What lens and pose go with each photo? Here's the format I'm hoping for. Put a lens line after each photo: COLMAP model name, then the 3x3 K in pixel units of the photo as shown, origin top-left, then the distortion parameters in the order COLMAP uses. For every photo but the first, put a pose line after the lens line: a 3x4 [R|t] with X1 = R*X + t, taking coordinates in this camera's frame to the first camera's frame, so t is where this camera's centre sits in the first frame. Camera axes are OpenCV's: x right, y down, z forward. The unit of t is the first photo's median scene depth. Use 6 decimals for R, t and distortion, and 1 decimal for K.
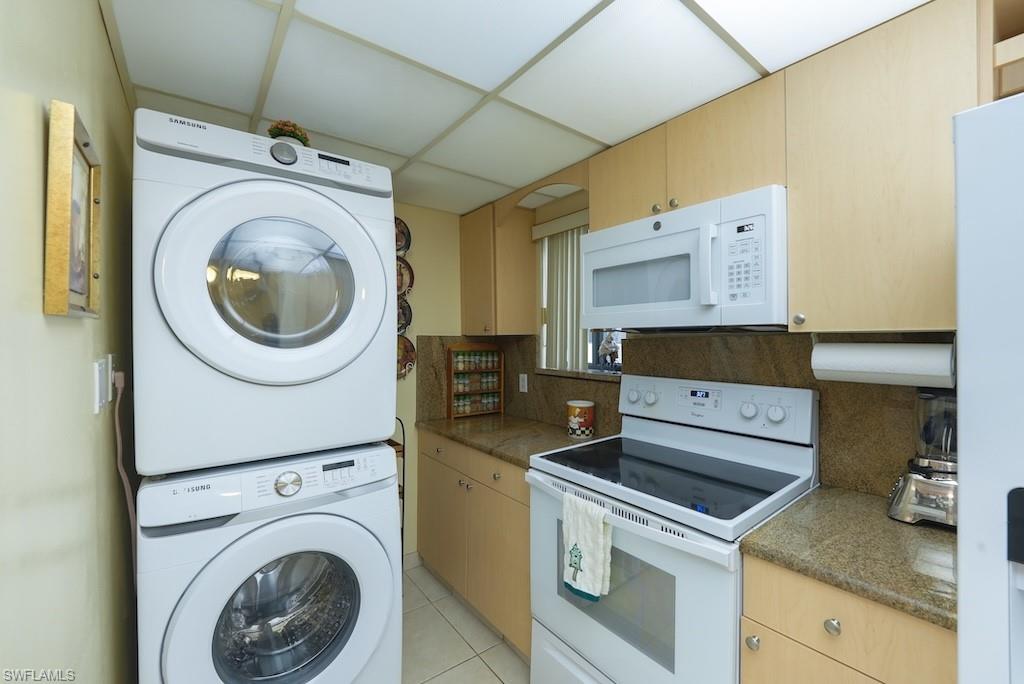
lens RADIAL K [[417.1, 0, 513.3], [0, 417.1, 341.2], [0, 0, 1]] dist [-0.001605, -0.006158]
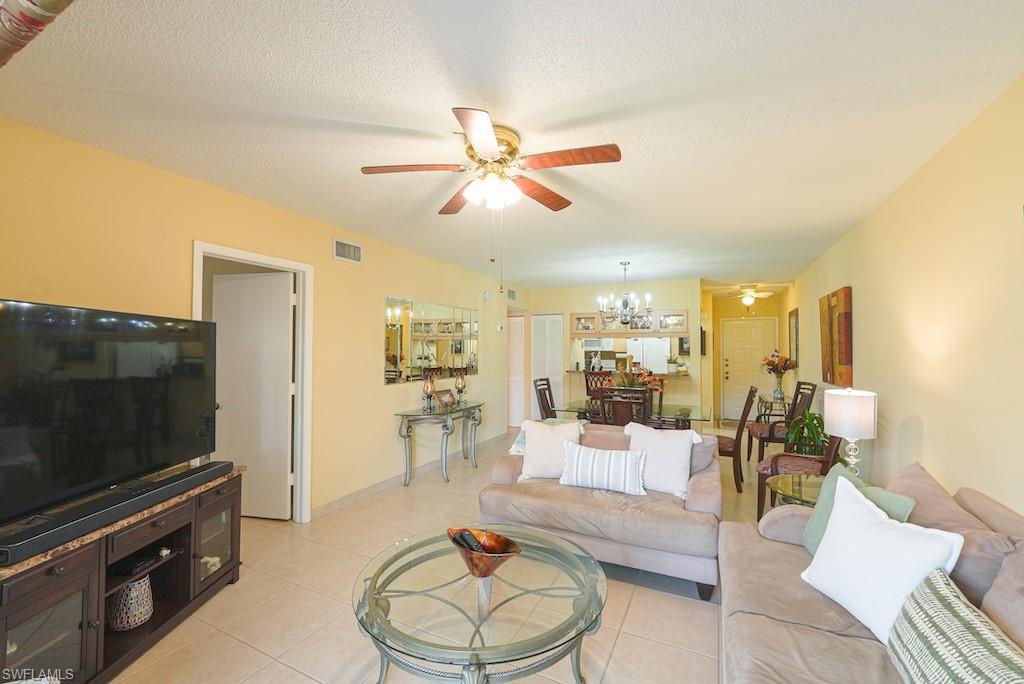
lens RADIAL K [[417.1, 0, 513.3], [0, 417.1, 341.2], [0, 0, 1]] dist [-0.001605, -0.006158]
pose [[0.897843, 0.016703, 0.439999, -3.870621], [-0.001936, 0.999420, -0.033989, 0.041216], [-0.440311, 0.029665, 0.897355, -4.480396]]
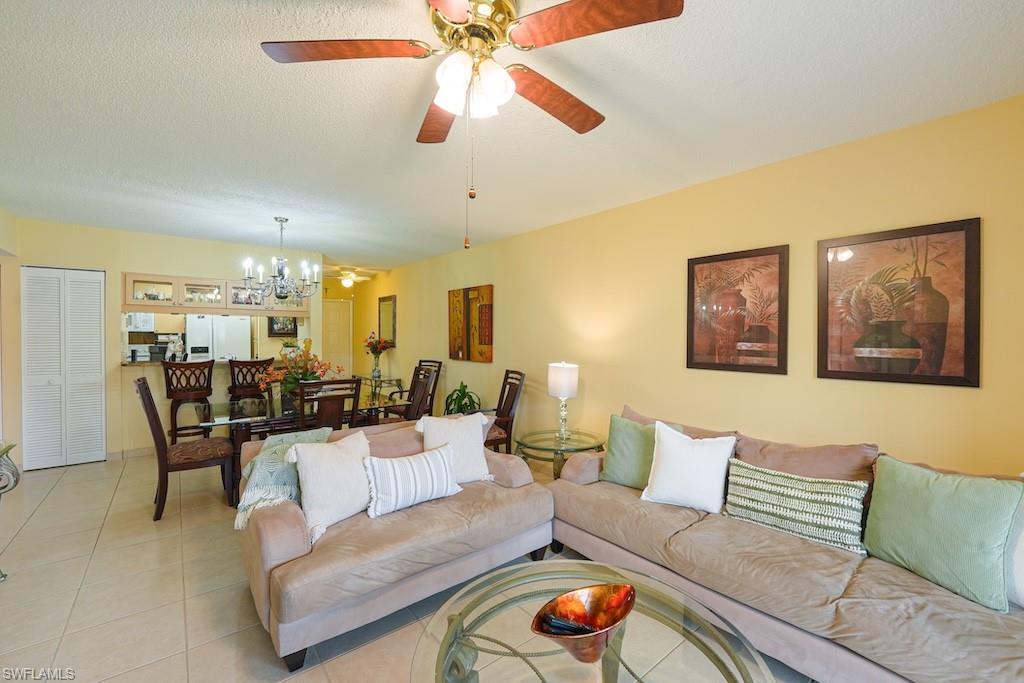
lens RADIAL K [[417.1, 0, 513.3], [0, 417.1, 340.7], [0, 0, 1]] dist [-0.001605, -0.006158]
pose [[-0.026404, -0.012495, 0.999573, -4.265901], [0.002667, 0.999917, 0.012570, 0.019745], [-0.999648, 0.002998, -0.026369, -3.093479]]
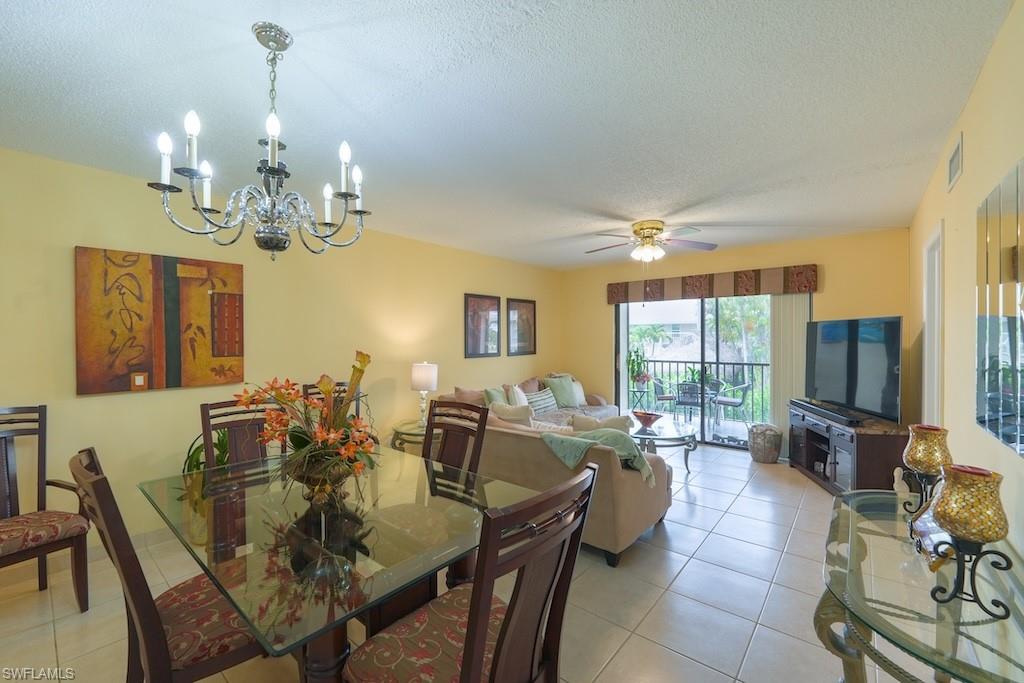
lens RADIAL K [[417.1, 0, 513.3], [0, 417.1, 340.7], [0, 0, 1]] dist [-0.001605, -0.006158]
pose [[-0.976440, 0.007783, -0.215649, -1.682285], [0.004288, 0.999852, 0.016667, -0.019260], [0.215747, 0.015350, -0.976329, -0.350430]]
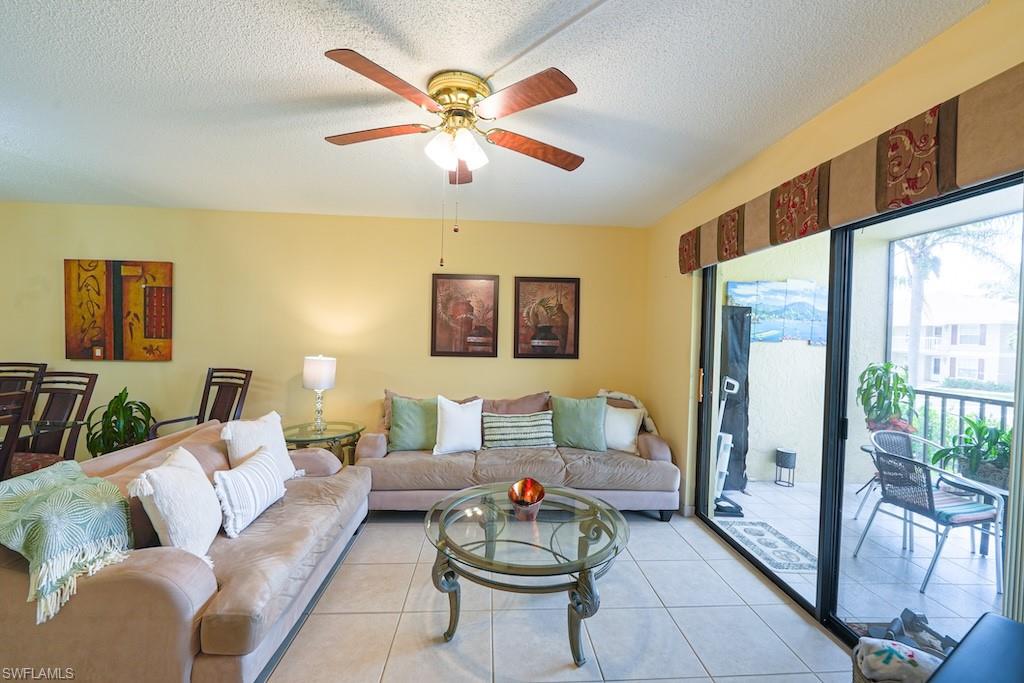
lens RADIAL K [[417.1, 0, 513.3], [0, 417.1, 340.7], [0, 0, 1]] dist [-0.001605, -0.006158]
pose [[-0.827797, -0.026072, 0.560422, -4.195274], [-0.016527, 0.999619, 0.022092, 0.013478], [-0.560785, 0.009026, -0.827913, -1.968649]]
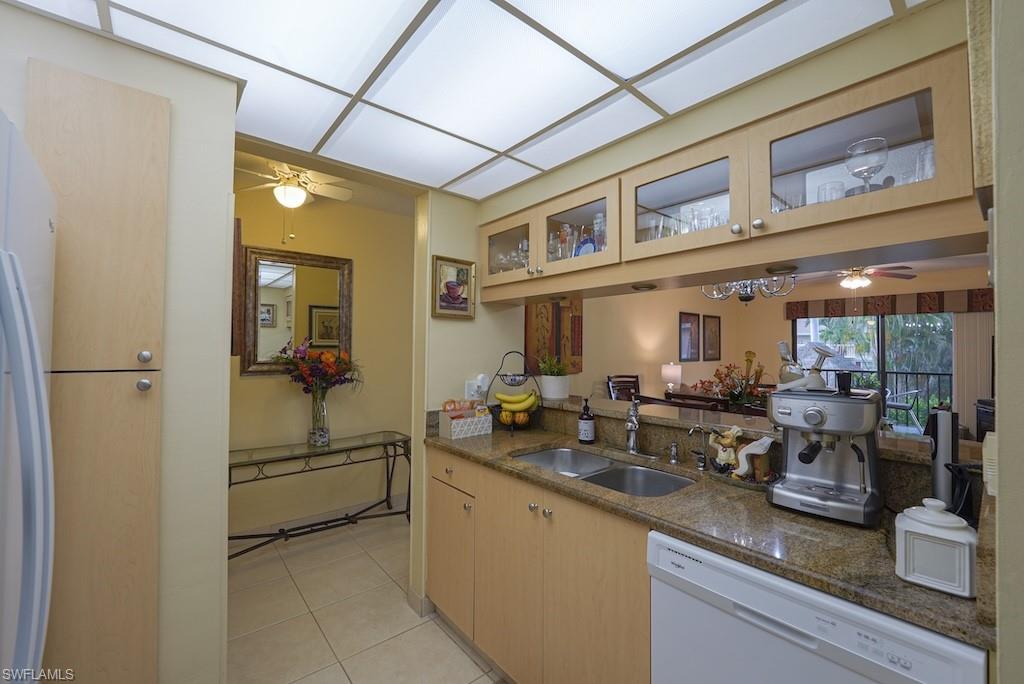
lens RADIAL K [[417.1, 0, 513.3], [0, 417.1, 341.2], [0, 0, 1]] dist [-0.001605, -0.006158]
pose [[-0.999215, -0.005902, -0.039163, 0.058708], [-0.005640, 0.999961, -0.006789, 0.001873], [0.039202, -0.006563, -0.999210, 0.681588]]
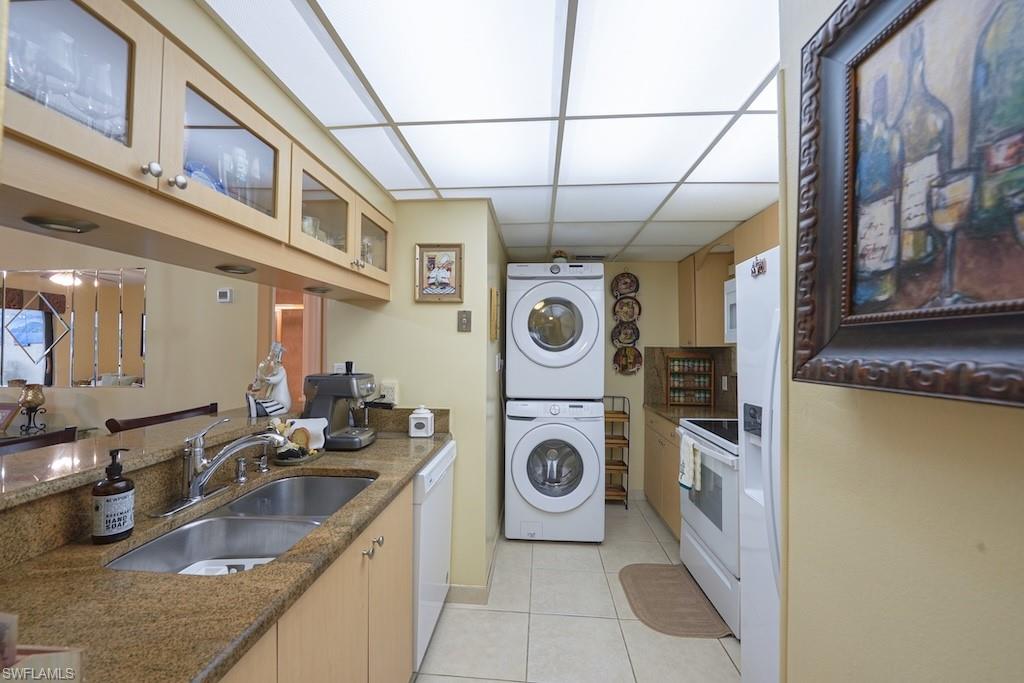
lens RADIAL K [[417.1, 0, 513.3], [0, 417.1, 340.7], [0, 0, 1]] dist [-0.001605, -0.006158]
pose [[0.755498, -0.004039, -0.655139, 0.719387], [-0.013593, 0.999669, -0.021838, 0.006730], [0.655010, 0.025404, 0.755193, -0.818667]]
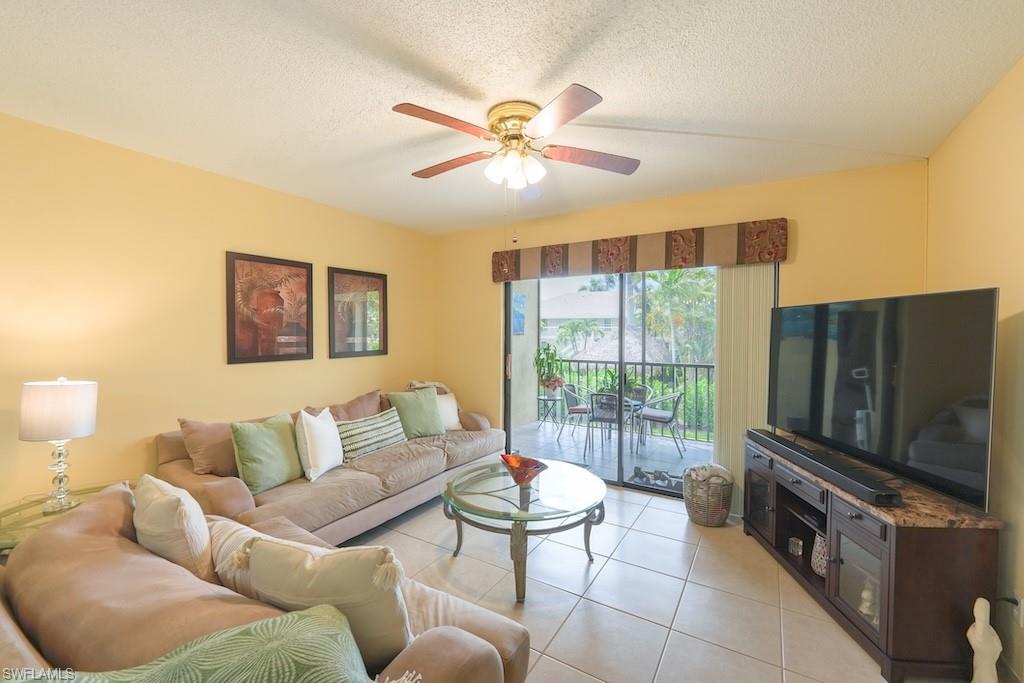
lens RADIAL K [[417.1, 0, 513.3], [0, 417.1, 340.7], [0, 0, 1]] dist [-0.001605, -0.006158]
pose [[-0.935122, 0.007810, -0.354241, -2.682660], [-0.003800, 0.999479, 0.032067, 0.001267], [0.354306, 0.031333, -0.934604, -1.549897]]
